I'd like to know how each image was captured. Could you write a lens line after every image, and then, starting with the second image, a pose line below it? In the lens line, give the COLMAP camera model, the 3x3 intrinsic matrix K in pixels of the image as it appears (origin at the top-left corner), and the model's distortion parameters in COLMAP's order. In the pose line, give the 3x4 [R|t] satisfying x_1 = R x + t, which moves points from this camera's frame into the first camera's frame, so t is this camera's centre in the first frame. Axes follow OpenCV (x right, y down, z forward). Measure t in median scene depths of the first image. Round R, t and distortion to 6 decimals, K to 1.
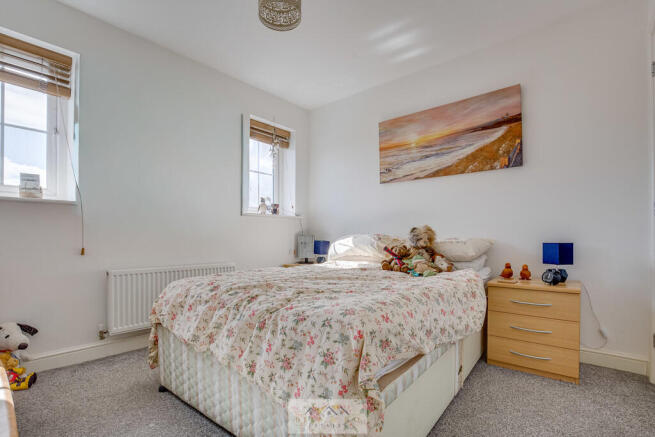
lens RADIAL K [[314.6, 0, 326.0], [0, 314.6, 236.2], [0, 0, 1]] dist [-0.012363, 0.000175]
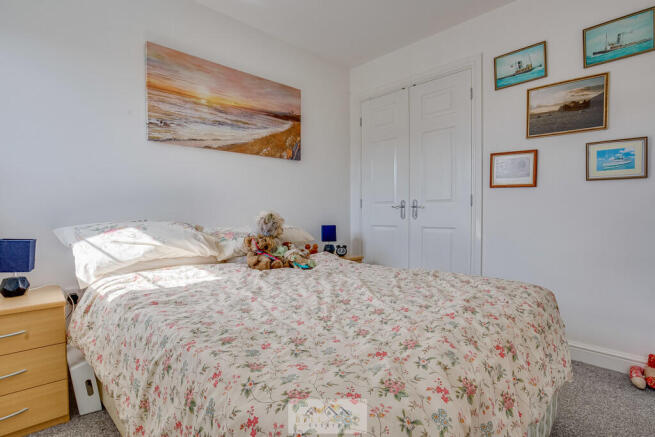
lens RADIAL K [[314.6, 0, 327.5], [0, 314.6, 218.7], [0, 0, 1]] dist [-0.012363, 0.000175]
pose [[0.120814, -0.018885, 0.992496, -0.487955], [0.001440, 0.999821, 0.018849, -0.026010], [-0.992674, -0.000848, 0.120819, 0.684602]]
